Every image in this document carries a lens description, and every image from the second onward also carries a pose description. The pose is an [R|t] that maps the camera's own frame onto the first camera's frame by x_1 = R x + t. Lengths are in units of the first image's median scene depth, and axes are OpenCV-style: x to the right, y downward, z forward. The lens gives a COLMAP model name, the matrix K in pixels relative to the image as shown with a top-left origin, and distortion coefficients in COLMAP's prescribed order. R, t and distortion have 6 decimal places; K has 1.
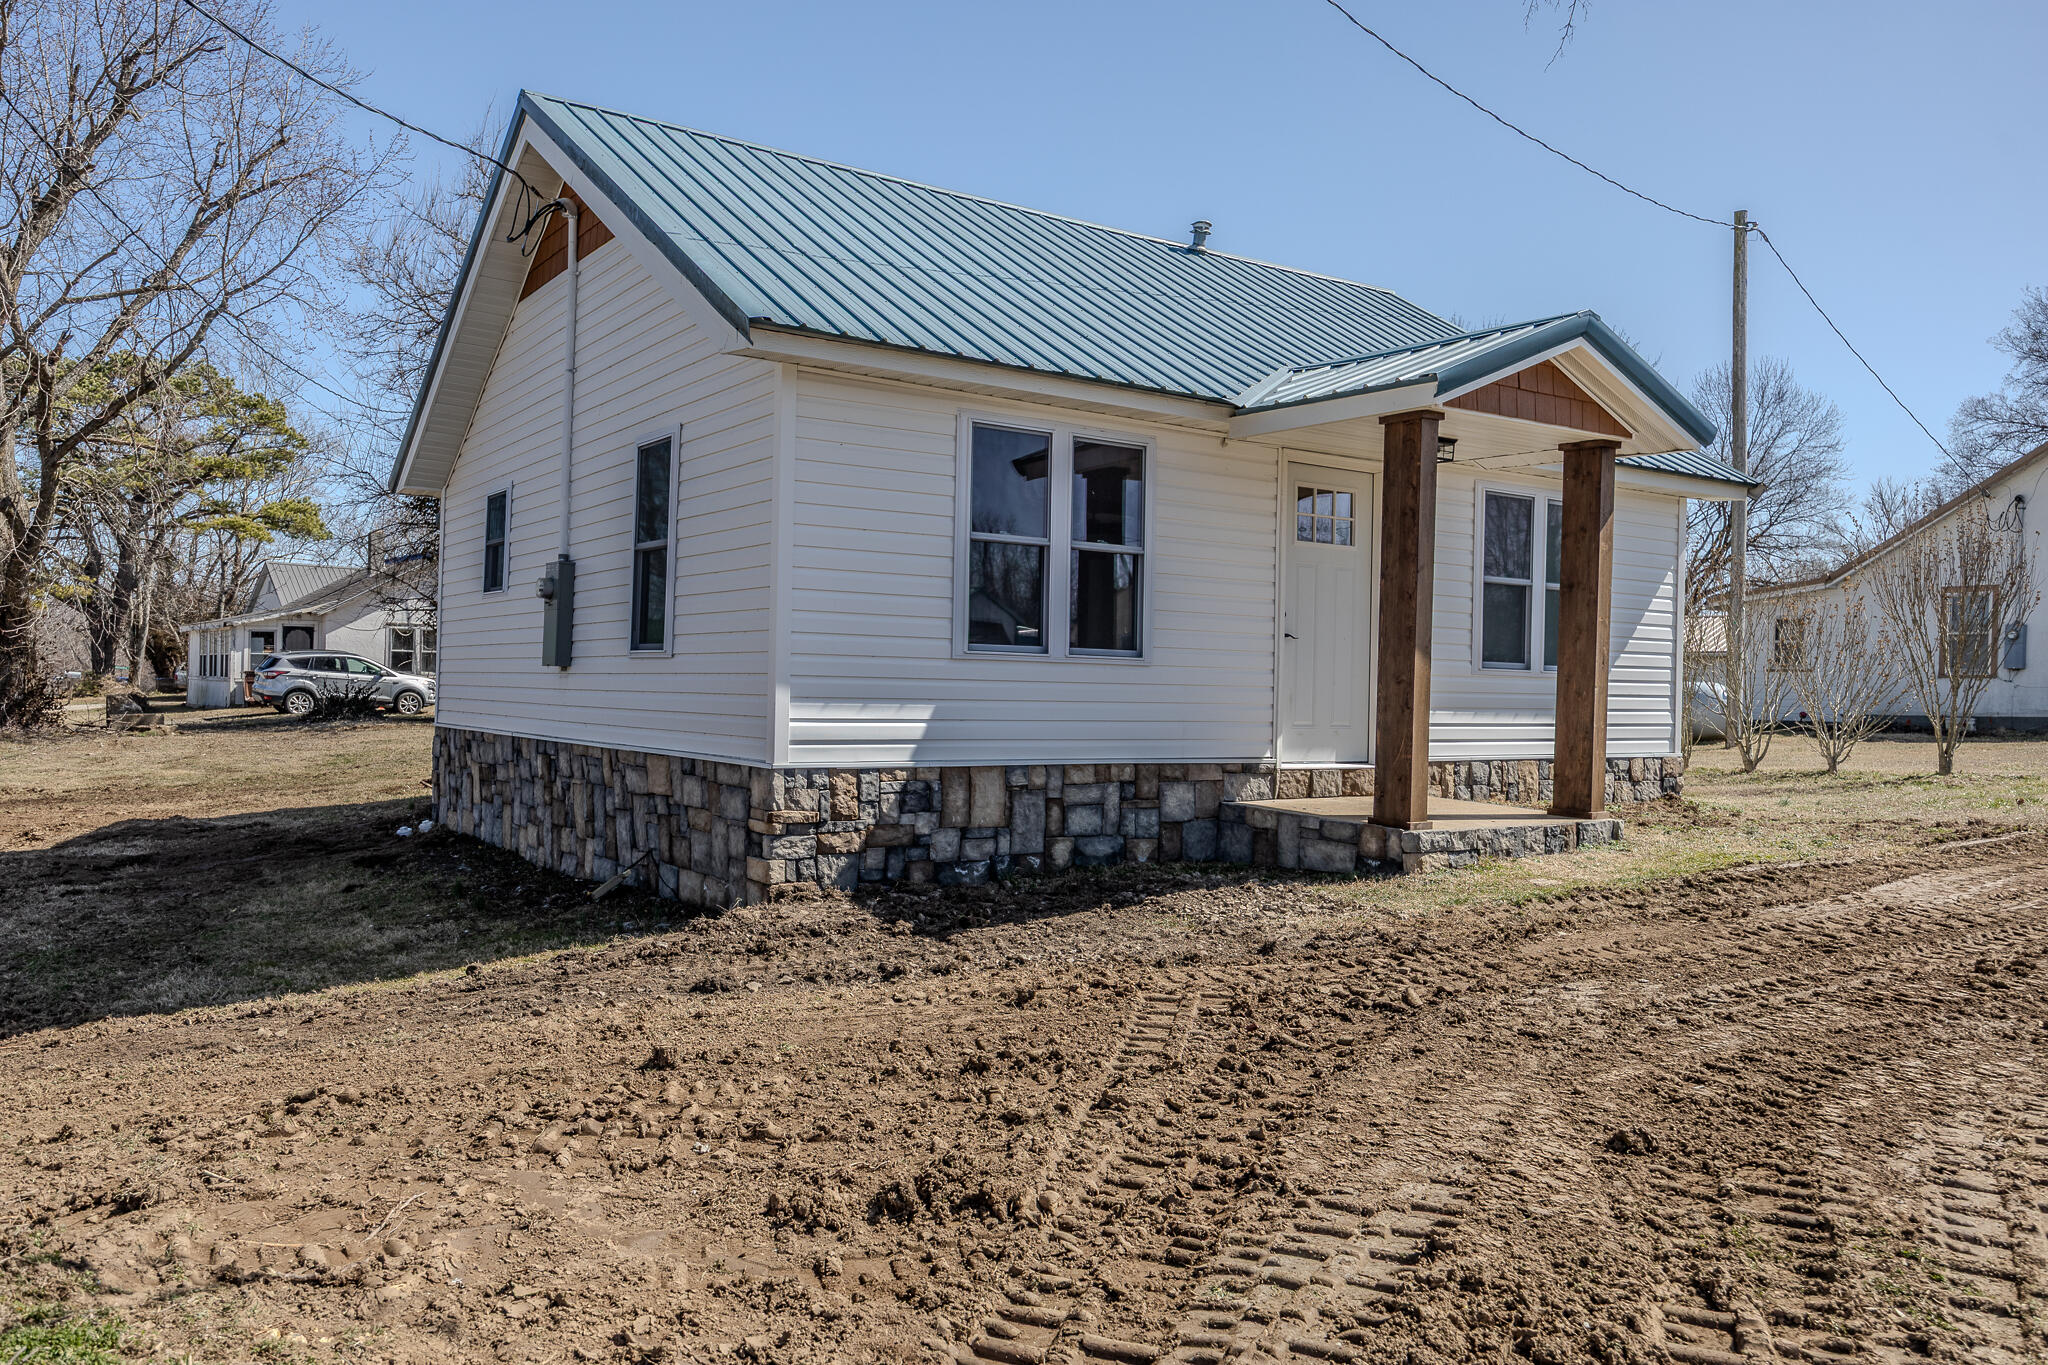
lens RADIAL K [[1571.6, 0, 1031.5], [0, 1571.6, 674.3], [0, 0, 1]] dist [0.000512, -0.000276]
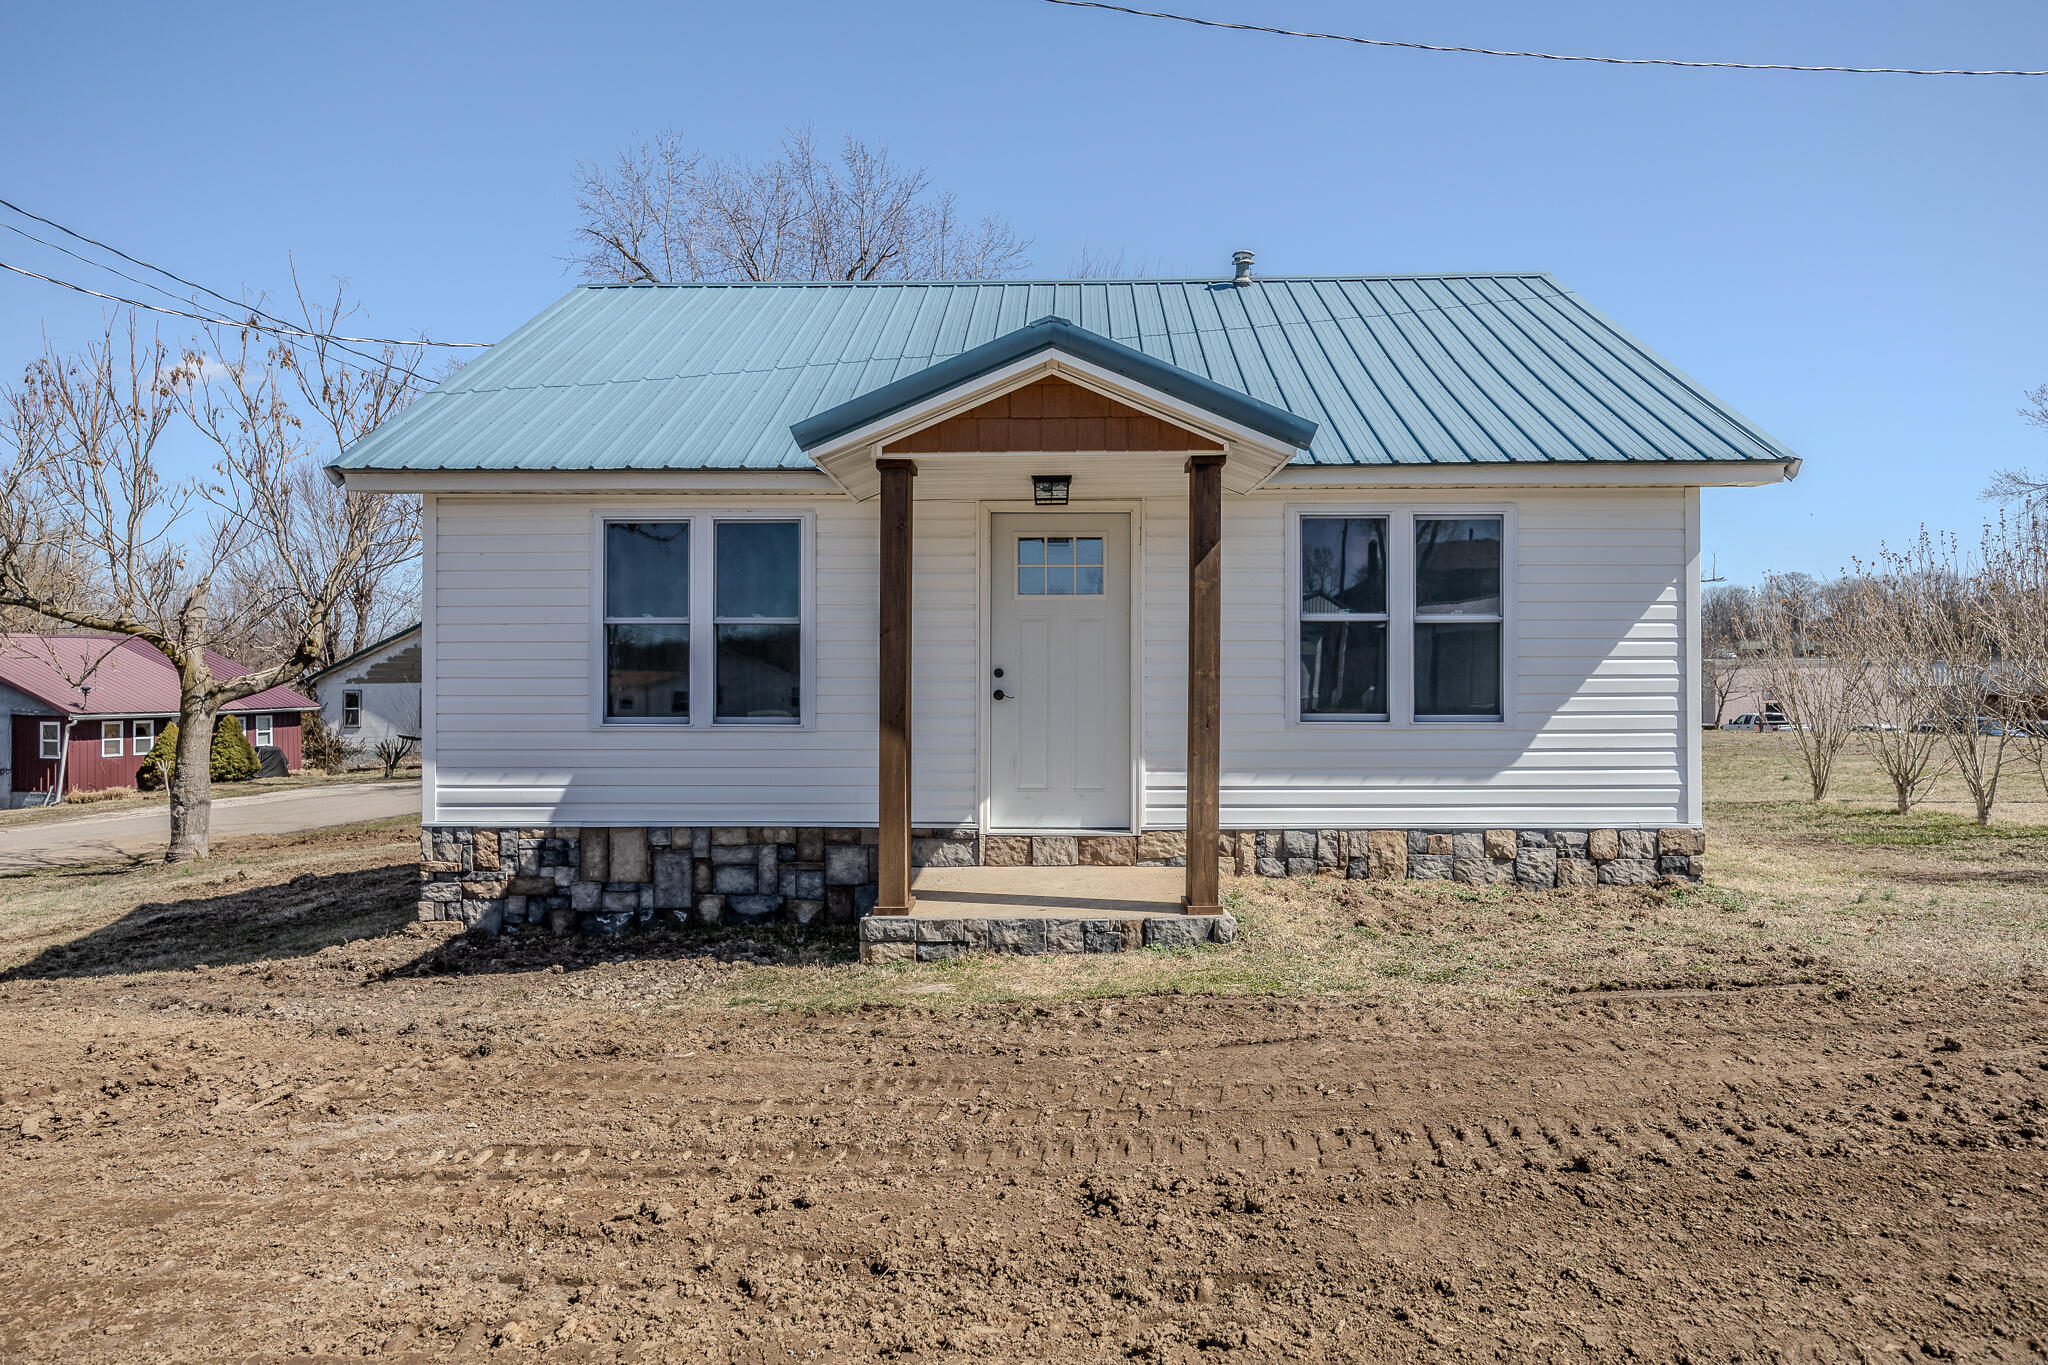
lens RADIAL K [[1325.8, 0, 1020.0], [0, 1325.8, 687.8], [0, 0, 1]] dist [-0.002812, -0.000217]
pose [[0.802867, -0.024934, -0.595637, 0.736032], [0.023731, 0.999670, -0.009859, -0.023435], [0.595686, -0.006219, 0.803194, 0.404618]]
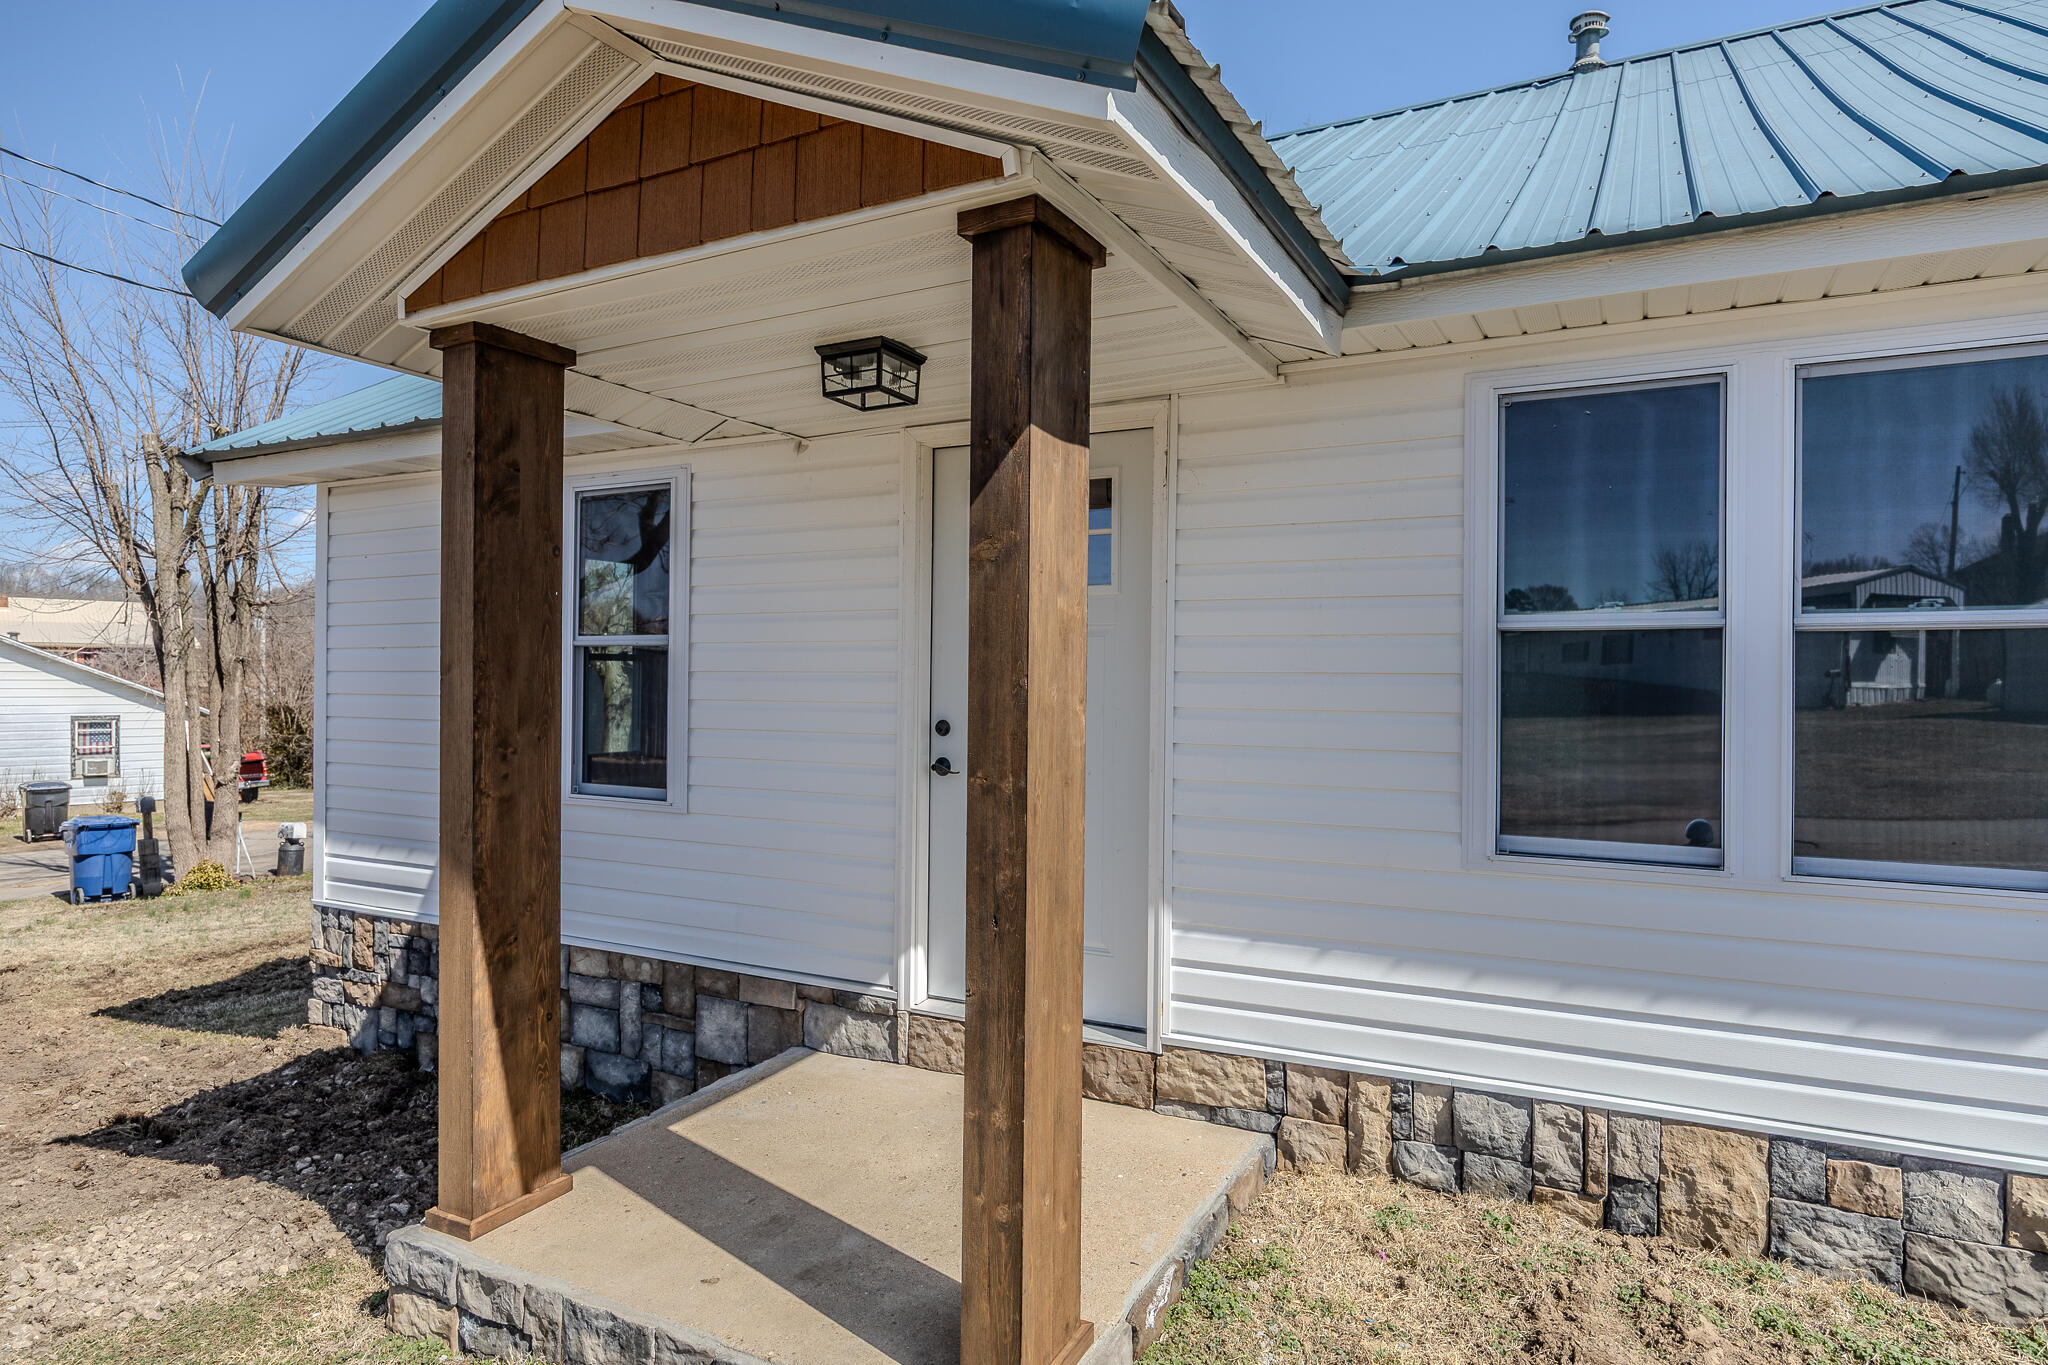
lens RADIAL K [[1165.6, 0, 1024.3], [0, 1165.6, 685.8], [0, 0, 1]] dist [-0.009214, 0.002434]
pose [[0.463695, -0.017295, -0.885826, 0.602039], [0.011482, 0.999843, -0.013510, -0.053065], [0.885920, -0.003907, 0.463821, 0.945679]]
